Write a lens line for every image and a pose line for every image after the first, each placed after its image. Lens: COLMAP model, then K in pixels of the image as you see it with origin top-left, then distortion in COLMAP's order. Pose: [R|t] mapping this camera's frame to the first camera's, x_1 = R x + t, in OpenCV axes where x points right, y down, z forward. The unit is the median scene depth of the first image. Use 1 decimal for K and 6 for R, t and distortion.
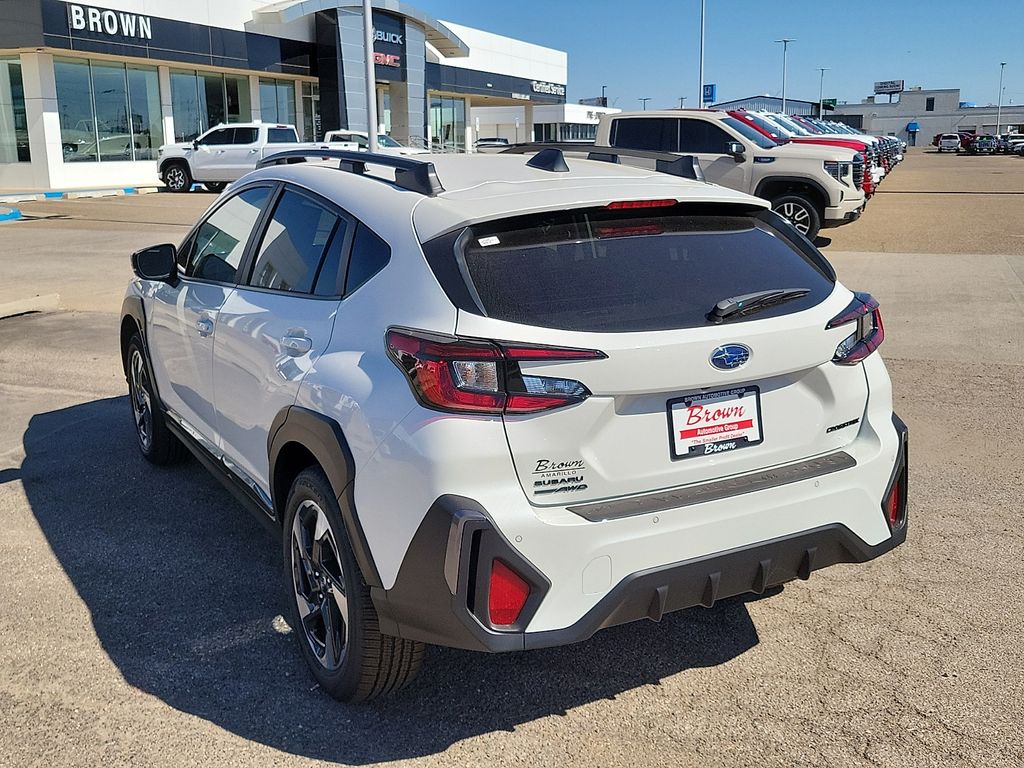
lens RADIAL K [[1029.9, 0, 496.8], [0, 1029.9, 369.5], [0, 0, 1]] dist [0.045576, -0.013939]
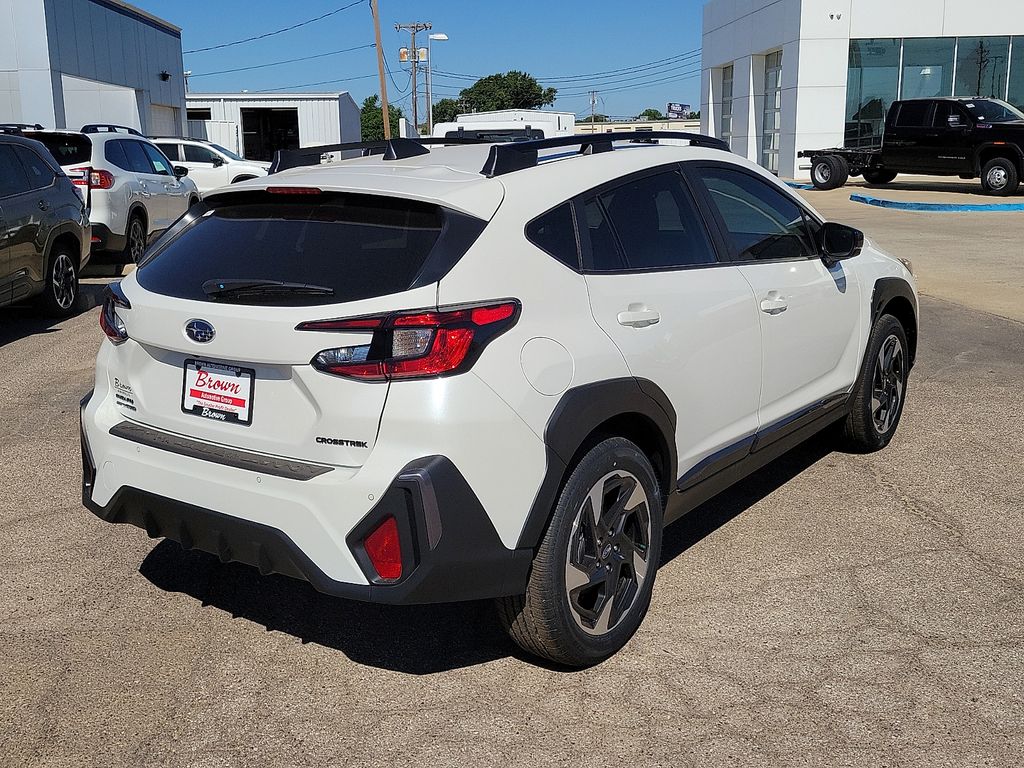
lens RADIAL K [[1037.9, 0, 517.5], [0, 1037.9, 362.0], [0, 0, 1]] dist [0.039469, -0.009574]
pose [[0.432229, 0.190082, -0.881502, 1.176399], [-0.178525, 0.976221, 0.122970, -0.153422], [0.883915, 0.104219, 0.455886, 0.695871]]
